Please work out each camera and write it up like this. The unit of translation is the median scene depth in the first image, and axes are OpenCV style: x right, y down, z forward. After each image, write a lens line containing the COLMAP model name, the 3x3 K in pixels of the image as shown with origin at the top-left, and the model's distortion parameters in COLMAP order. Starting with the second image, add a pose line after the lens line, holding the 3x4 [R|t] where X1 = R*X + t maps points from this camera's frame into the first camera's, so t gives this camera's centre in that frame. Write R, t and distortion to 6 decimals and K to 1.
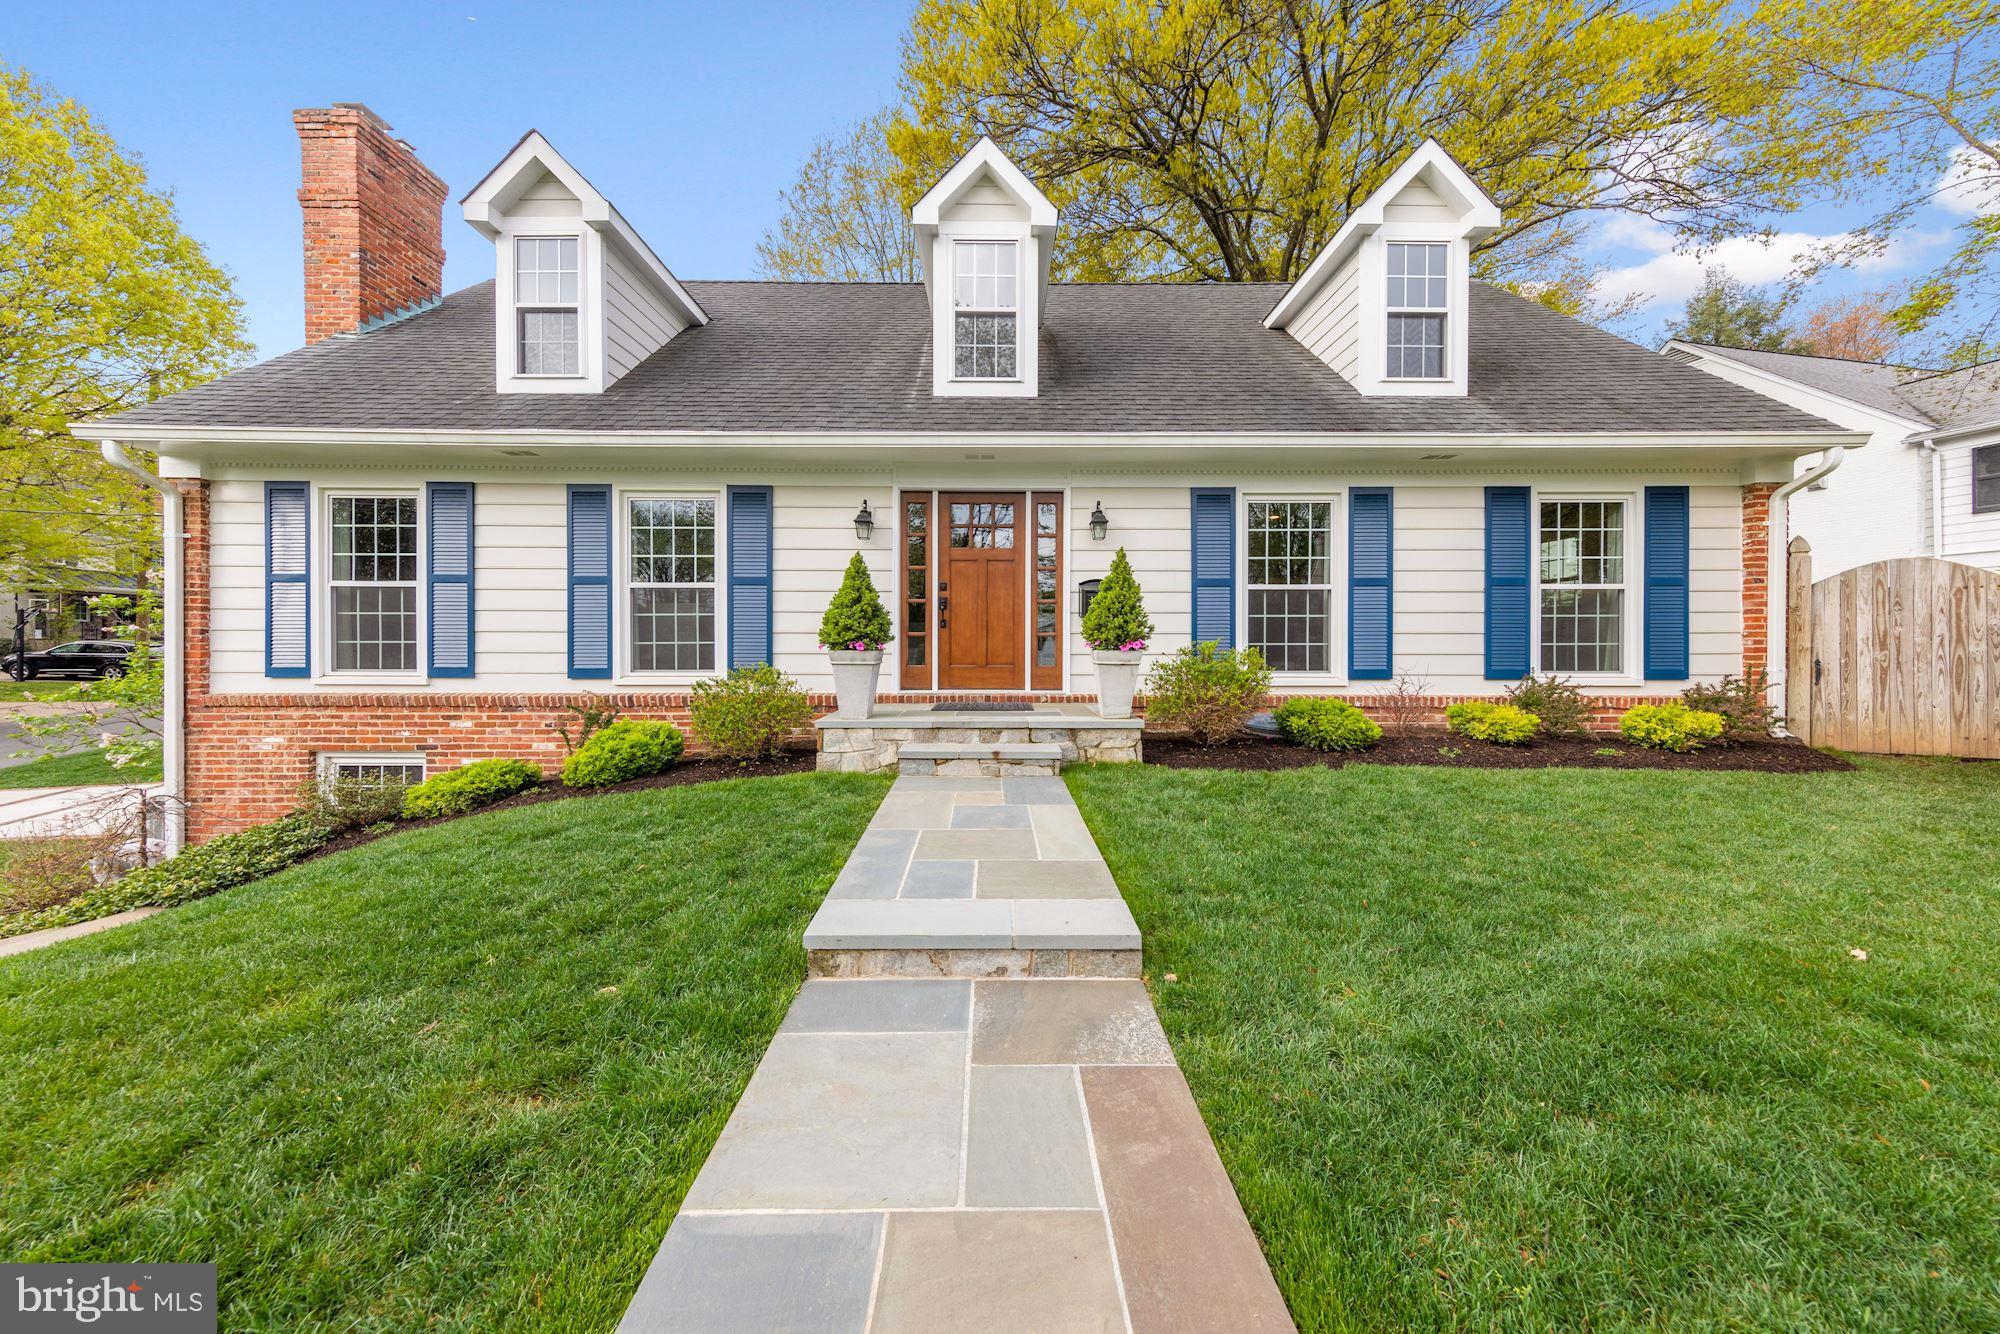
lens RADIAL K [[649.4, 0, 988.1], [0, 649.4, 650.3], [0, 0, 1]] dist [0.006462, -0.000053]
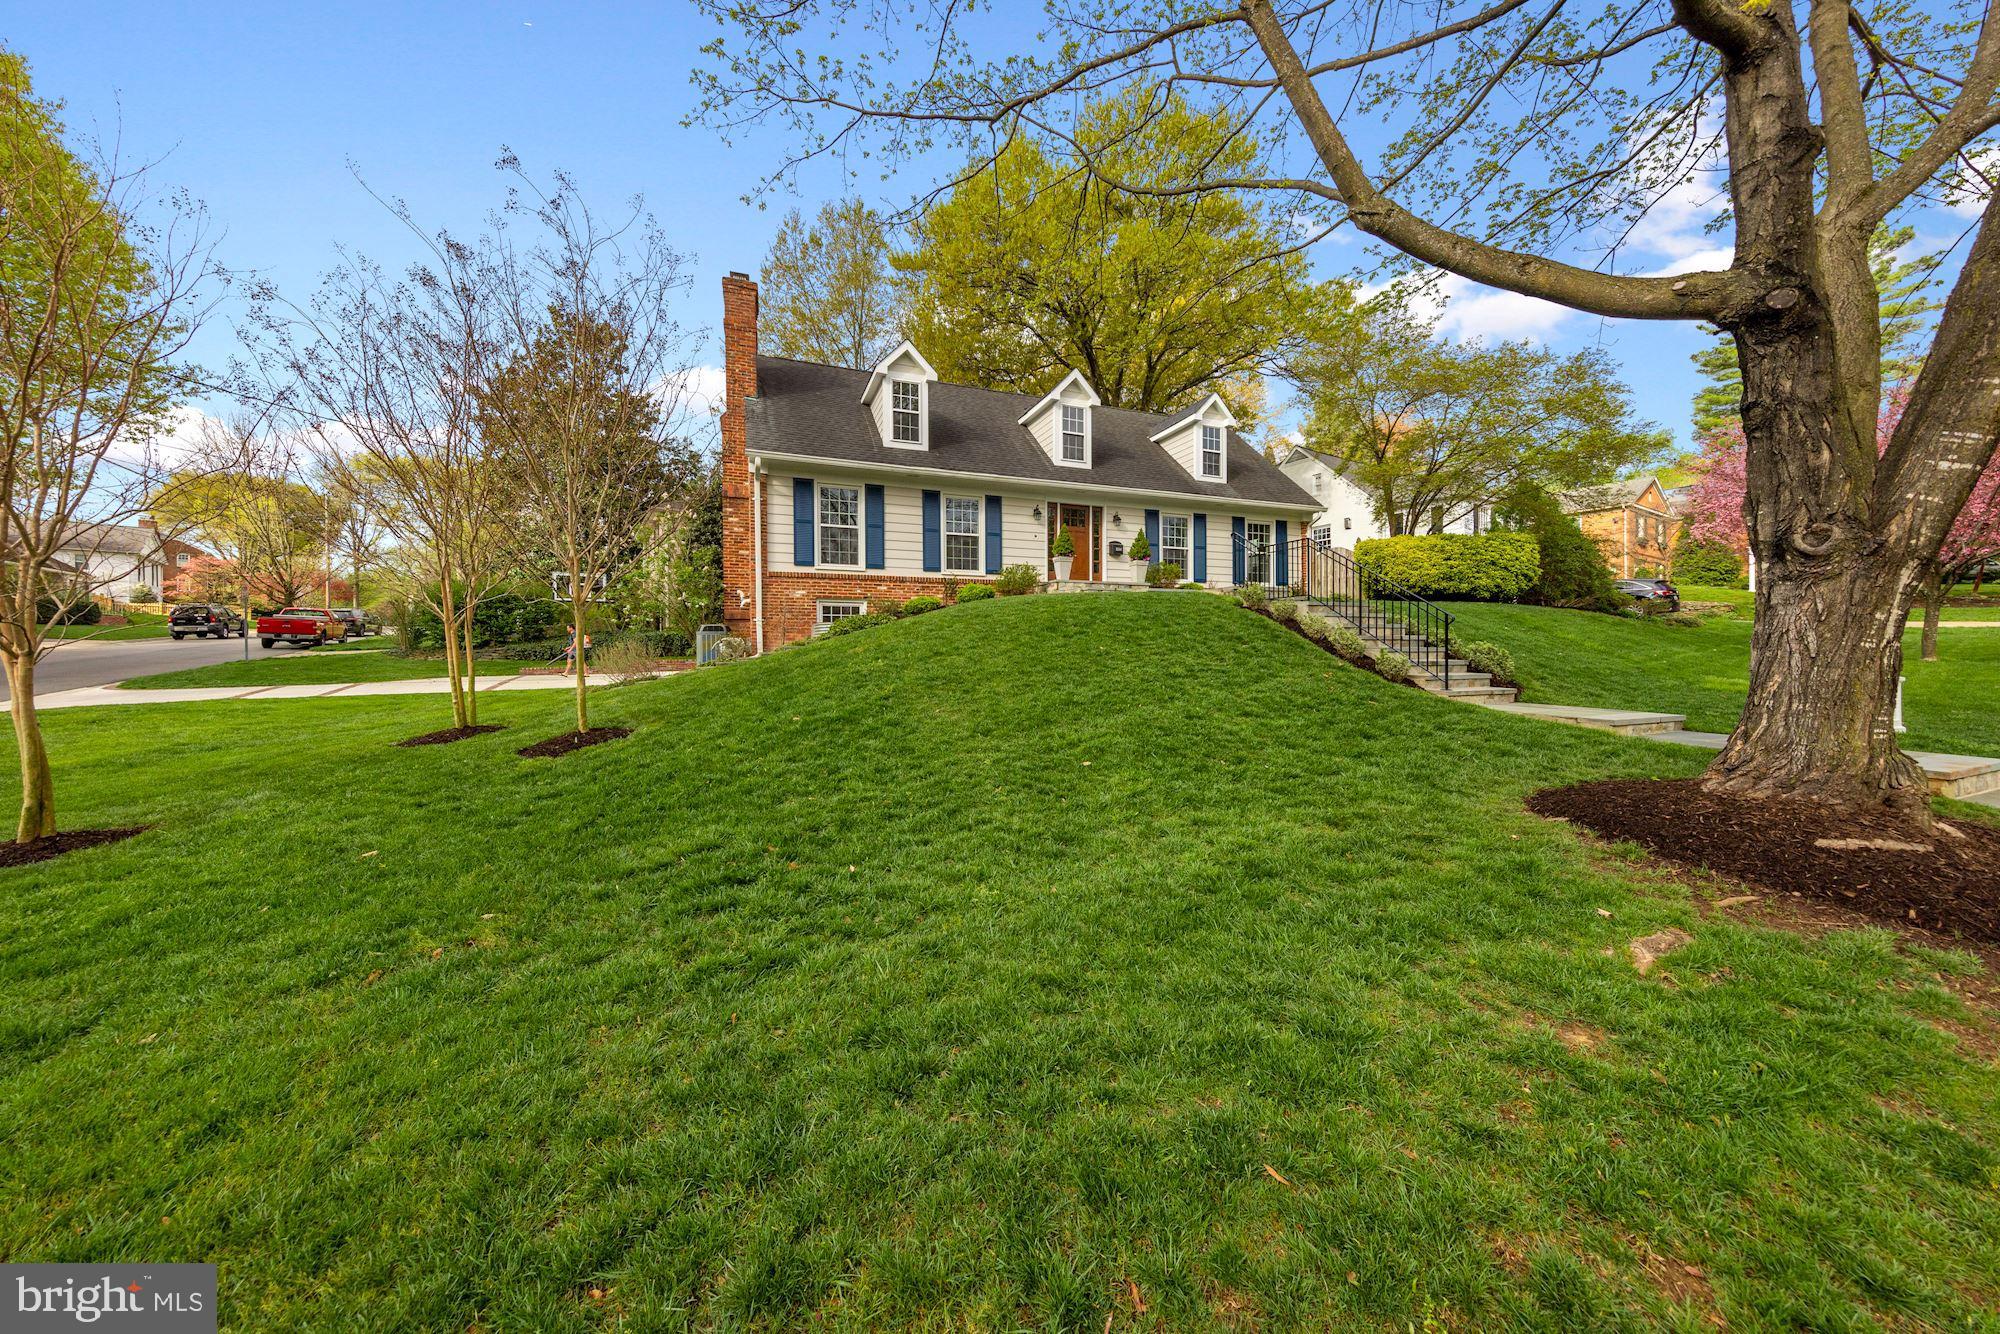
lens RADIAL K [[656.2, 0, 1014.1], [0, 656.2, 642.4], [0, 0, 1]] dist [0.000246, 0.000001]
pose [[0.931889, -0.002088, 0.362737, -1.180960], [-0.000058, 0.999983, 0.005905, 0.286387], [-0.362743, -0.005524, 0.931873, -1.342993]]
